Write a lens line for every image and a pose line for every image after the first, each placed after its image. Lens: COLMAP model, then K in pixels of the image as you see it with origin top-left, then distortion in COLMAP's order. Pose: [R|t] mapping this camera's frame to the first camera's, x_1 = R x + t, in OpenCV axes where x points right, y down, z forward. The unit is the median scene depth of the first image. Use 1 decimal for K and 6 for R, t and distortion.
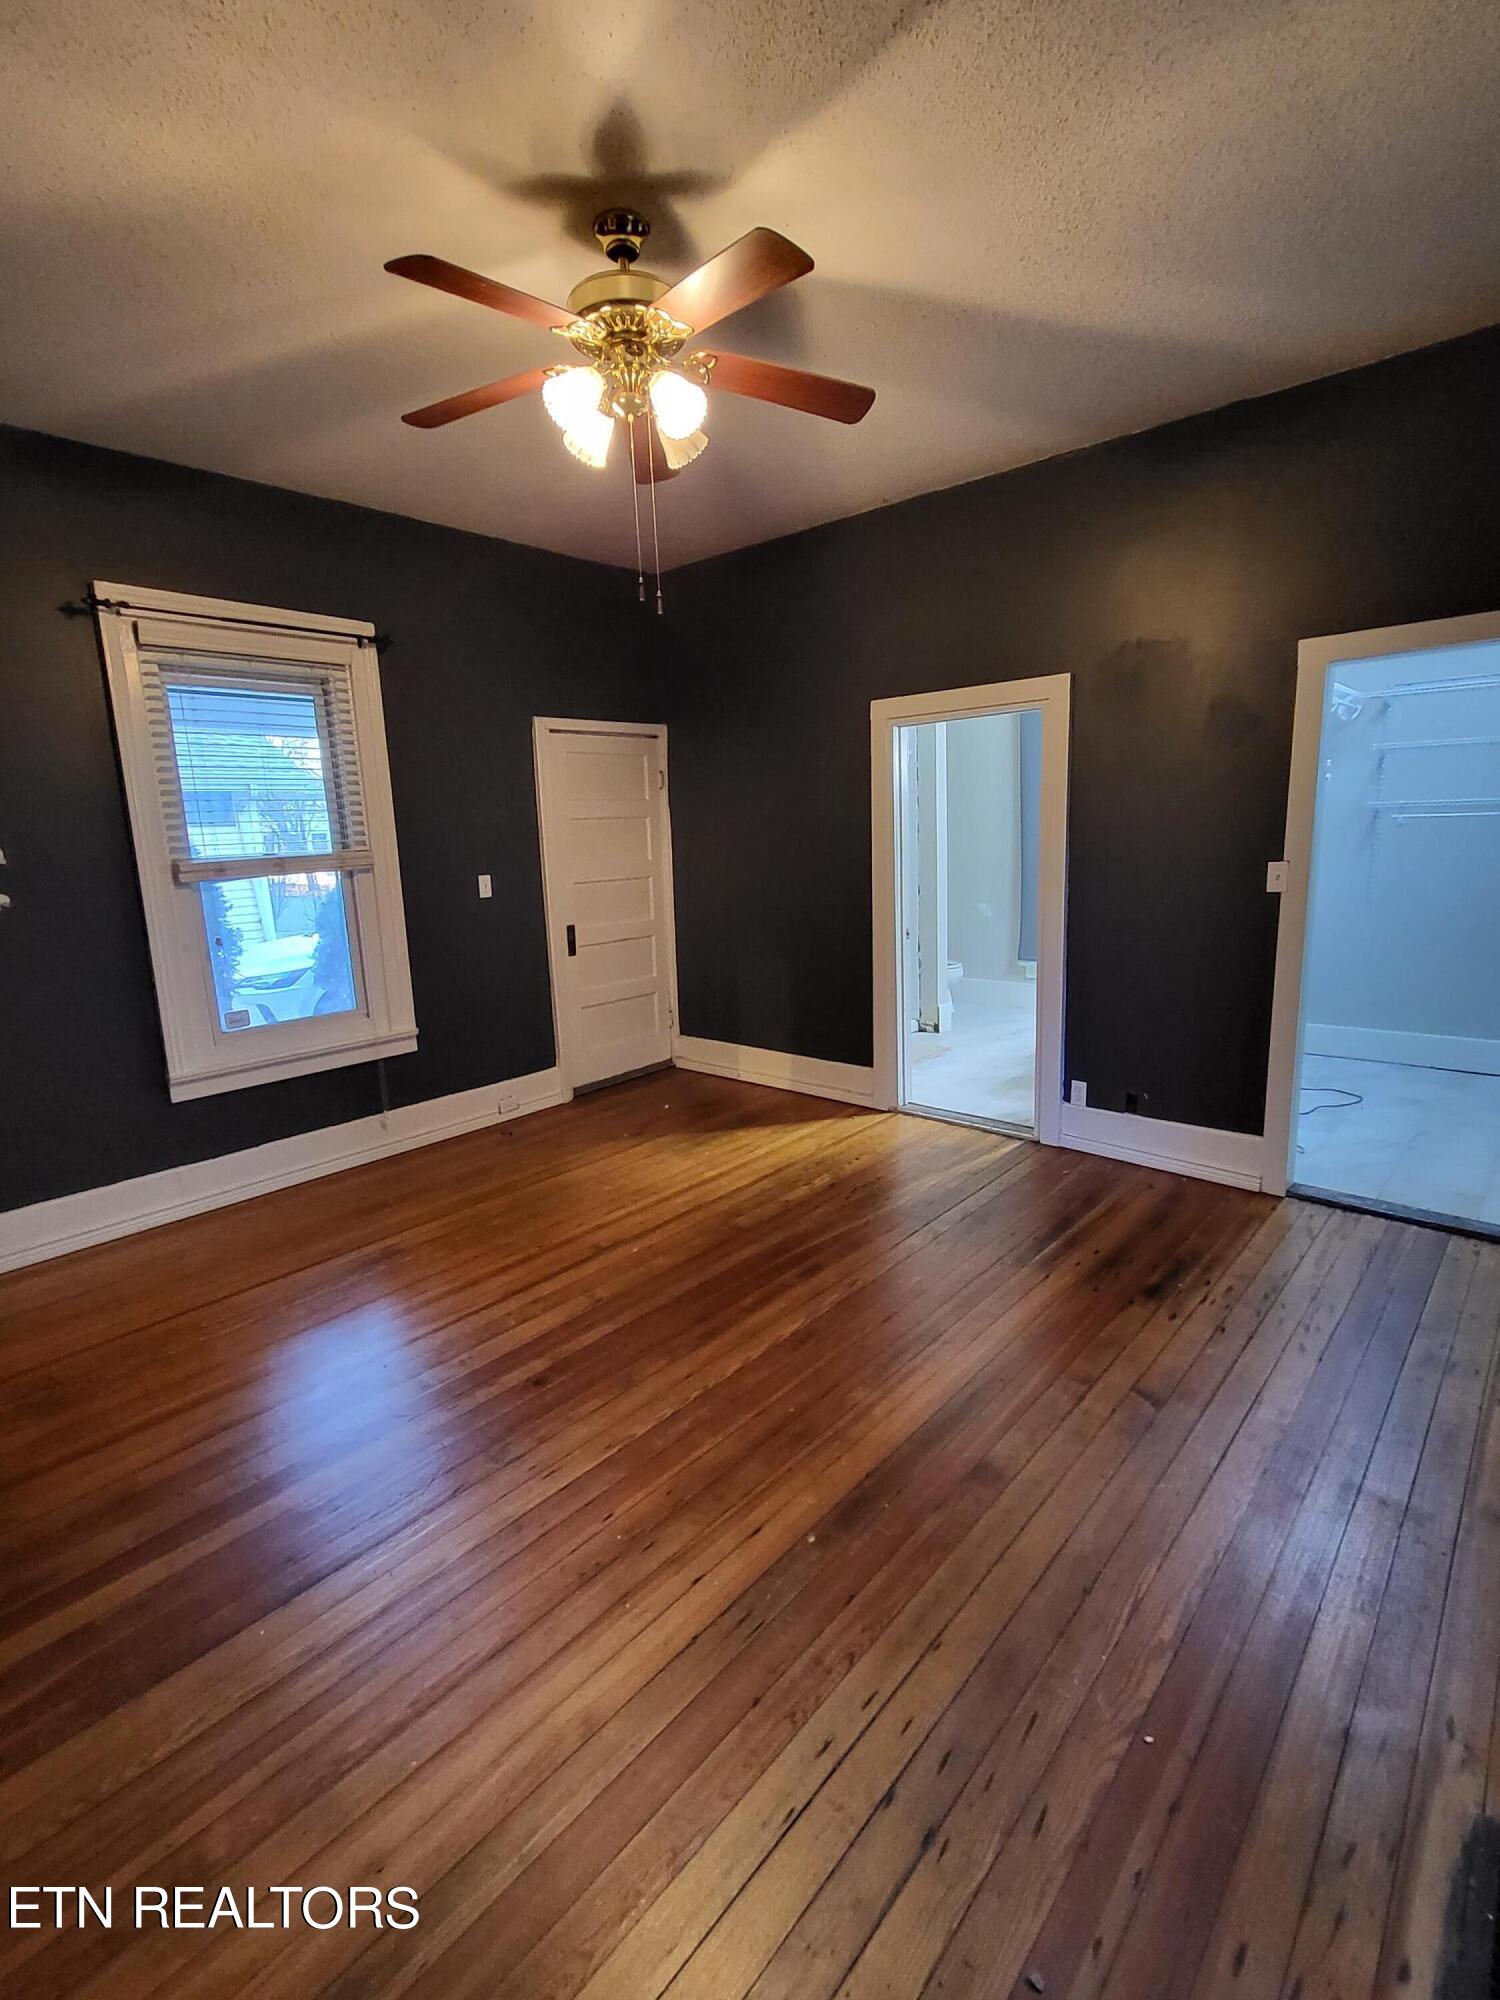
lens RADIAL K [[914.9, 0, 736.1], [0, 914.9, 1002.5], [0, 0, 1]] dist [-0.000889, -0.001039]
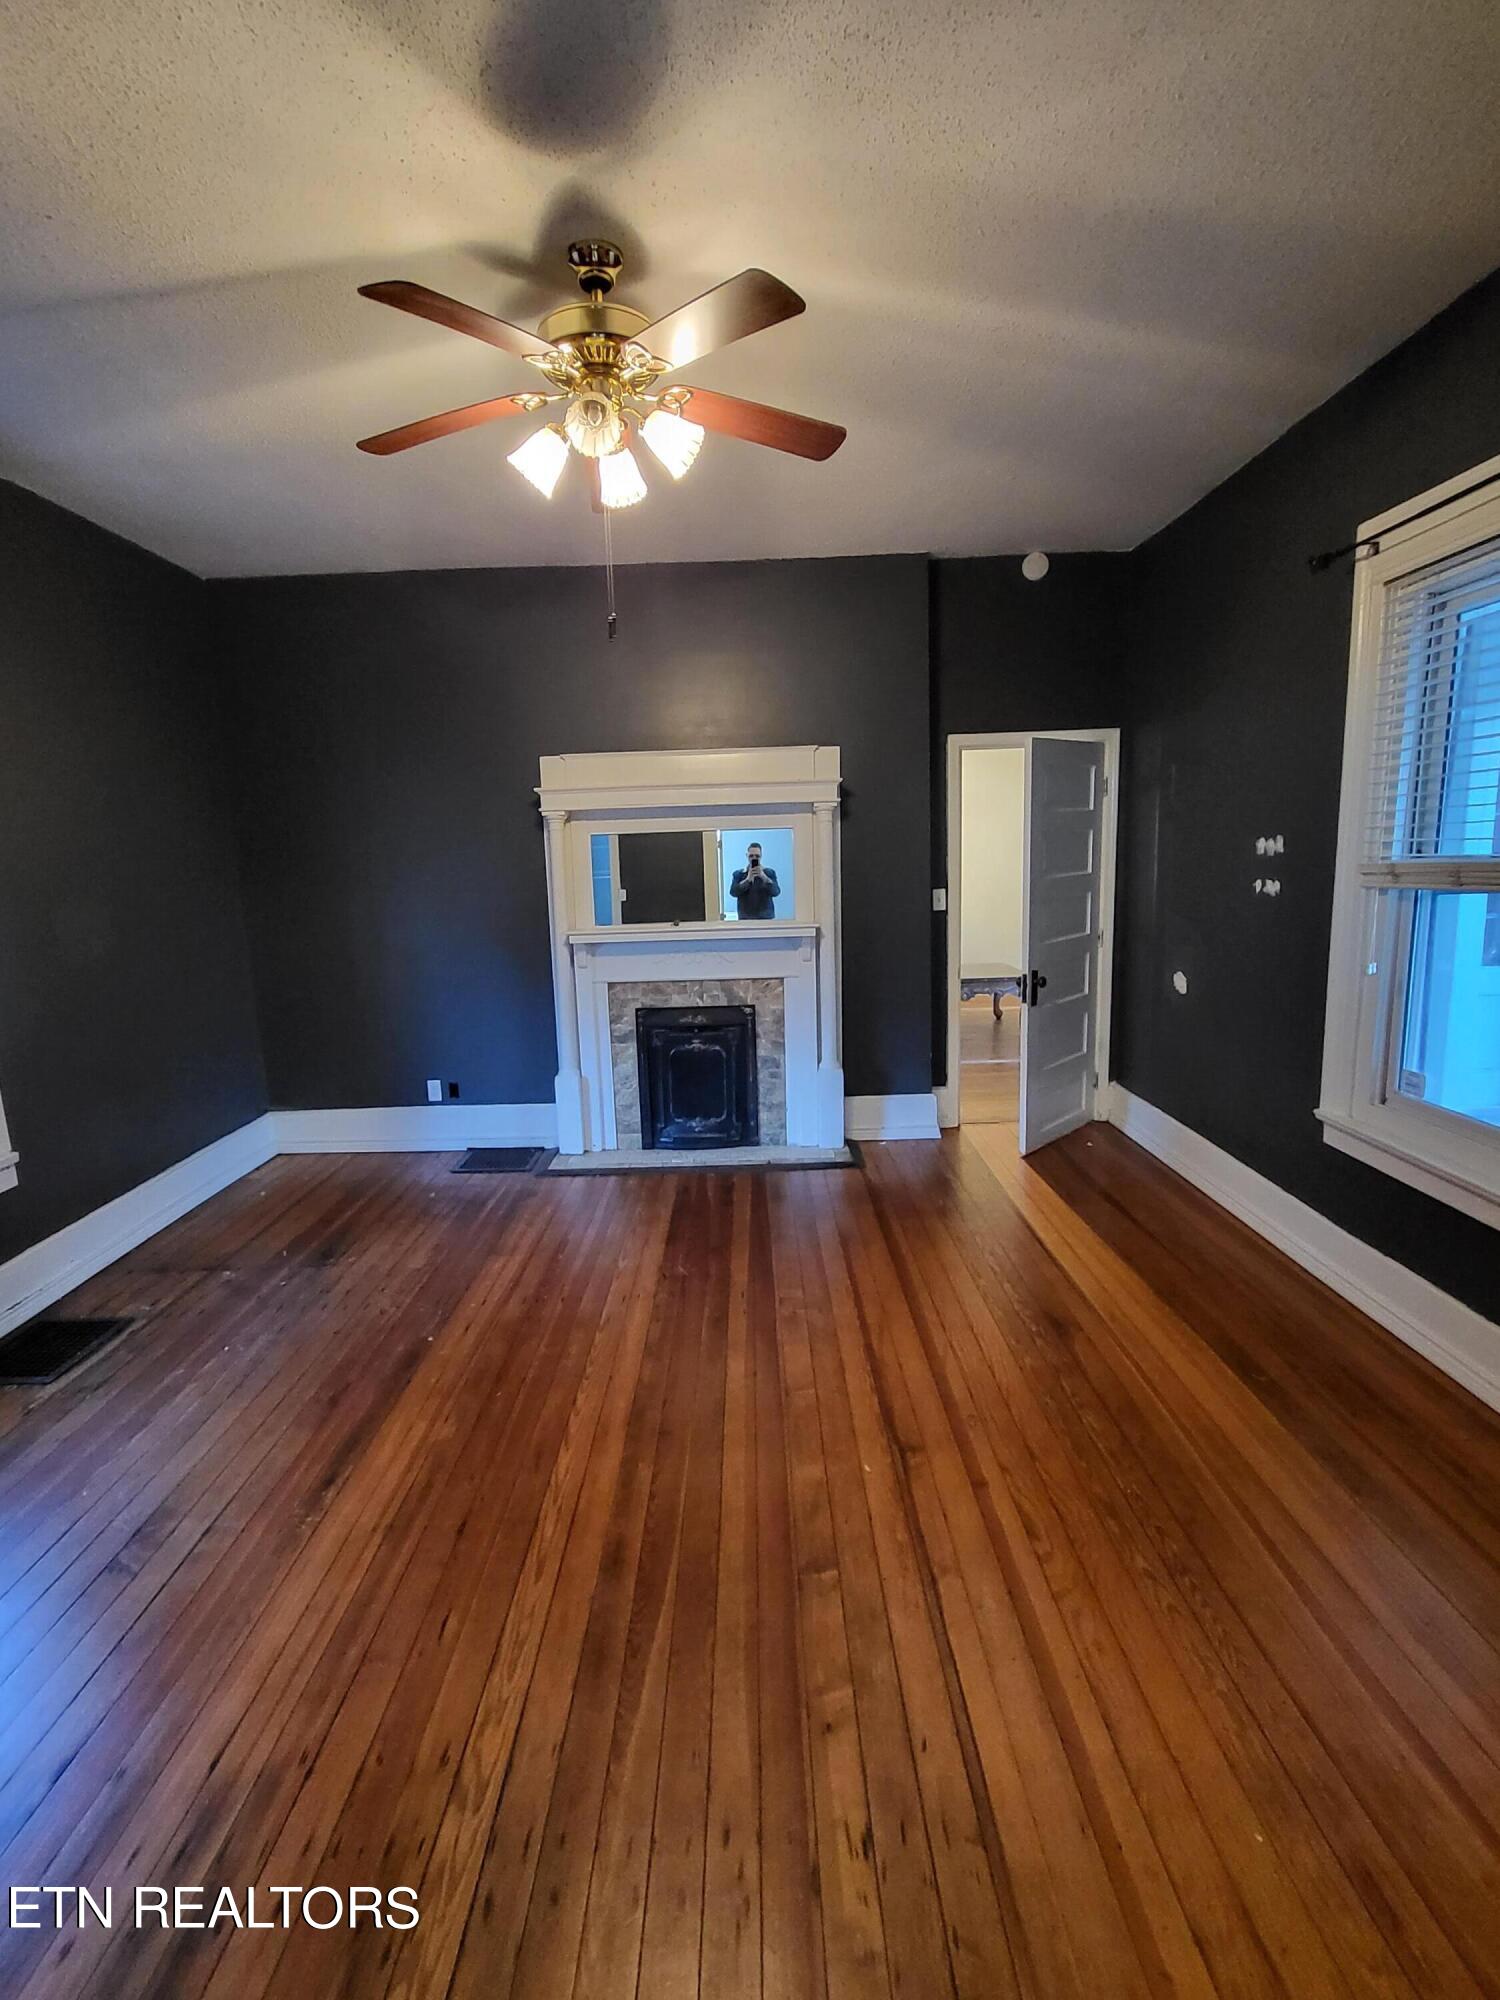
lens RADIAL K [[914.9, 0, 736.1], [0, 914.9, 1002.5], [0, 0, 1]] dist [-0.000889, -0.001039]
pose [[-0.744300, 0.169523, -0.645972, 0.391594], [-0.067061, 0.943388, 0.324843, -0.311879], [0.664470, 0.285100, -0.690795, 1.476216]]
